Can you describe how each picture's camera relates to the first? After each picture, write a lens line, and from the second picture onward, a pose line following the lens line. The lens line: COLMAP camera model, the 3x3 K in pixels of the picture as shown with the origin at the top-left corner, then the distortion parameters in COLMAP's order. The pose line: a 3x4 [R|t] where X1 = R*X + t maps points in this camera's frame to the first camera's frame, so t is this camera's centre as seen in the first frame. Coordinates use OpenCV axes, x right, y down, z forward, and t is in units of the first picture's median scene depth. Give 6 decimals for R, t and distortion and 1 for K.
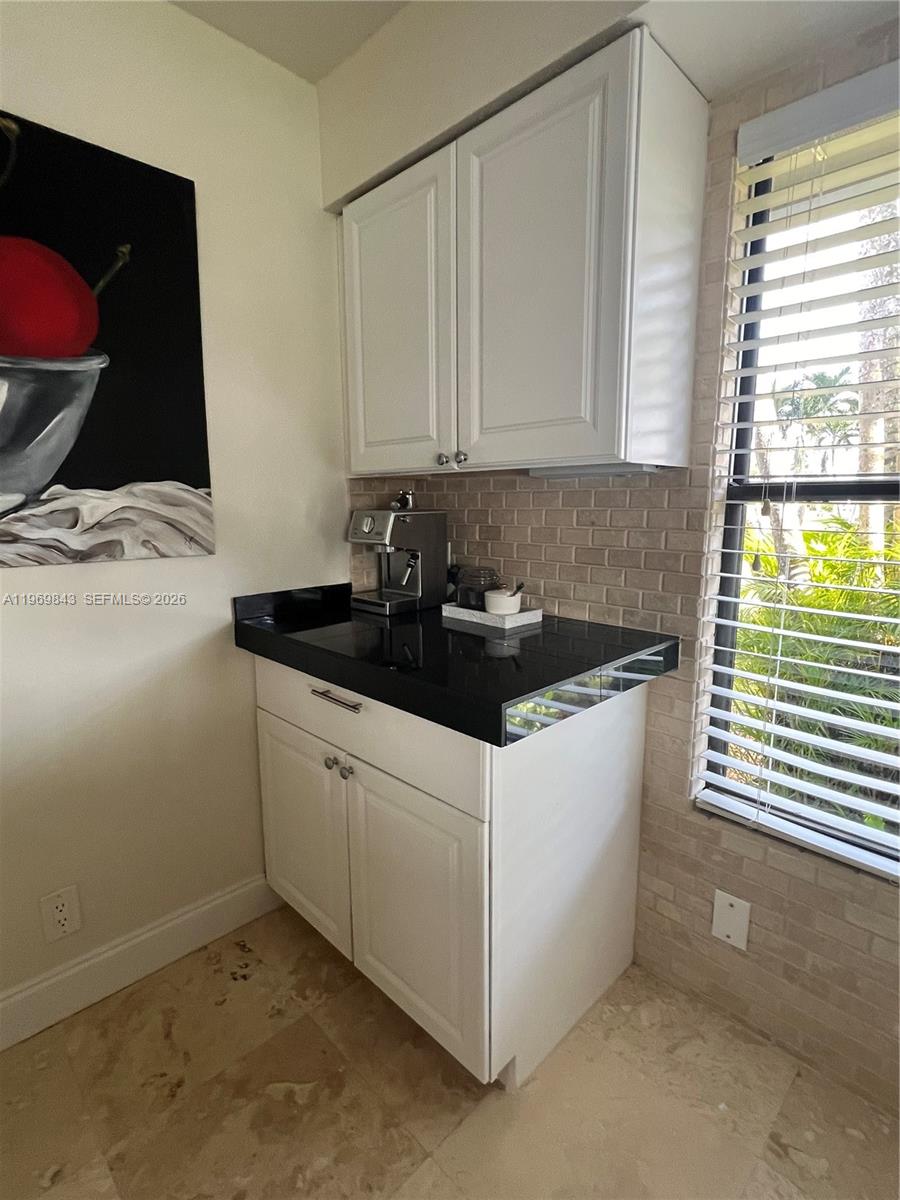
lens RADIAL K [[607.8, 0, 451.2], [0, 607.8, 597.4], [0, 0, 1]] dist [0.004329, 0.001205]
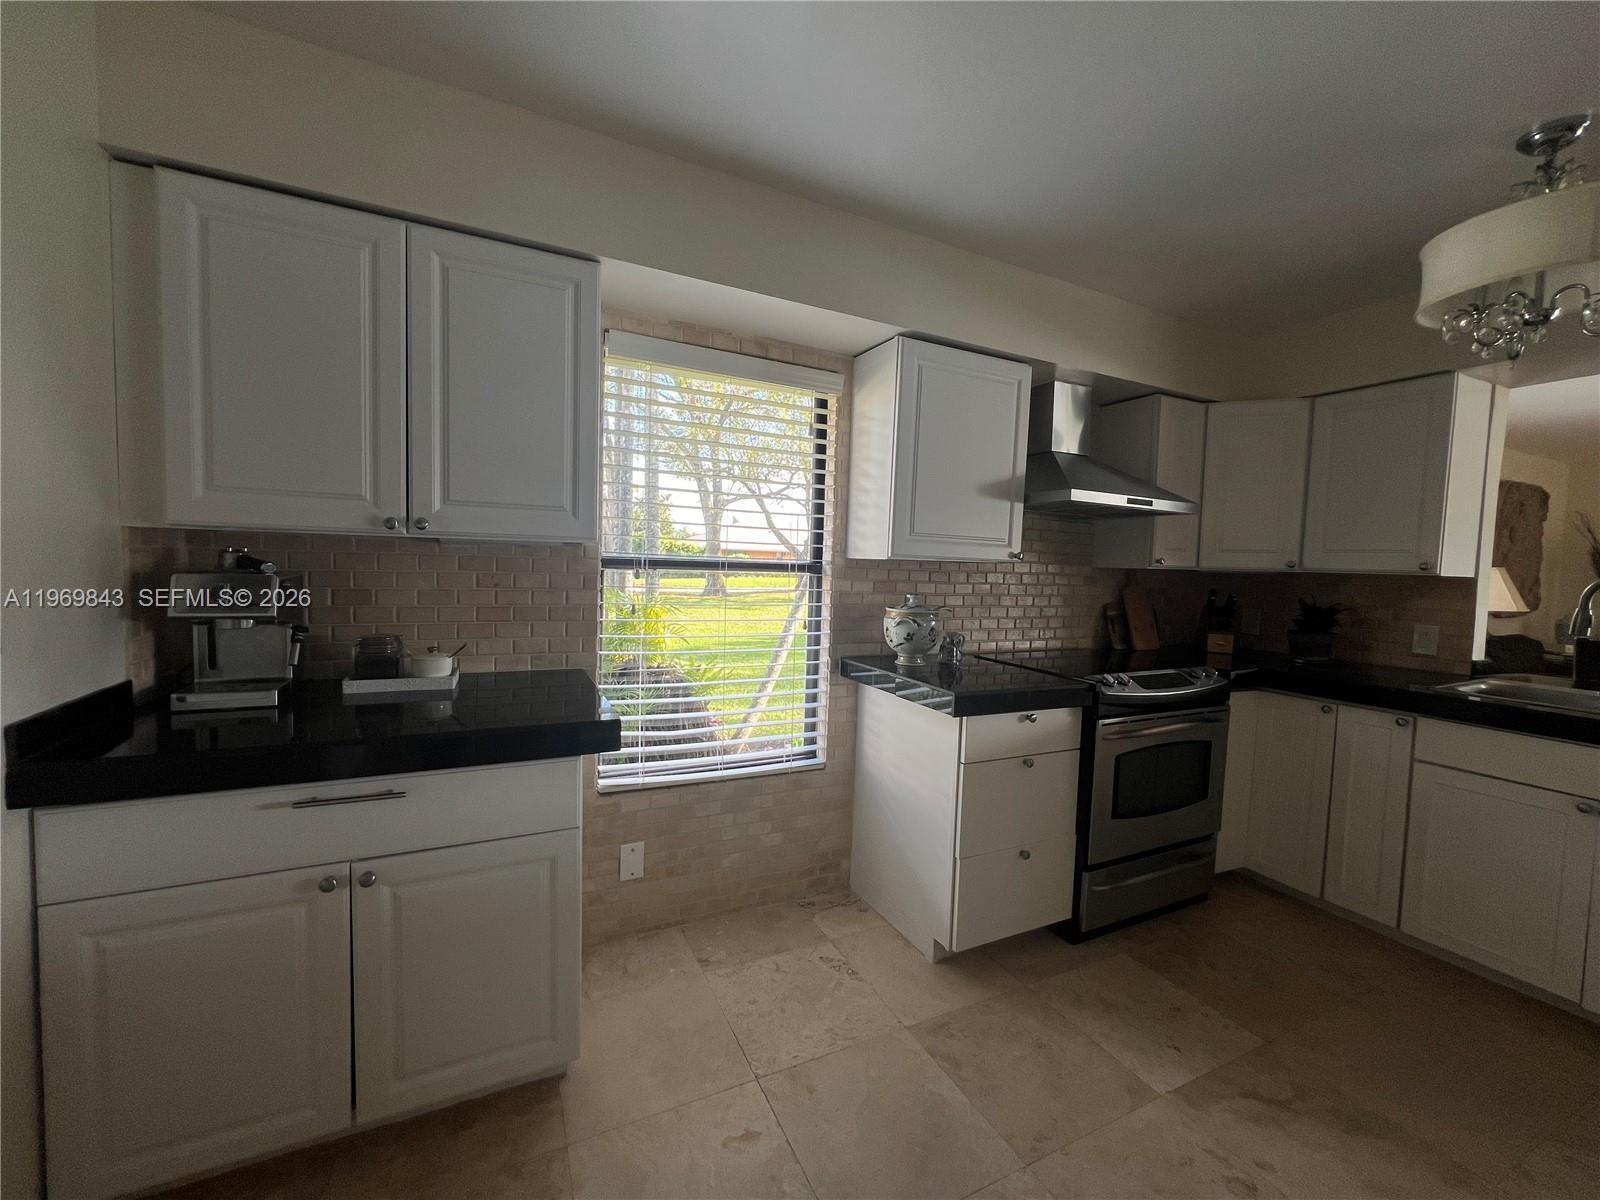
lens RADIAL K [[636.5, 0, 811.1], [0, 636.5, 600.2], [0, 0, 1]] dist [0.000806, 0.000033]
pose [[0.307958, -0.043845, 0.950389, -0.783282], [0.119597, 0.992798, 0.007048, -0.034404], [-0.943853, 0.111493, 0.310984, 0.076407]]
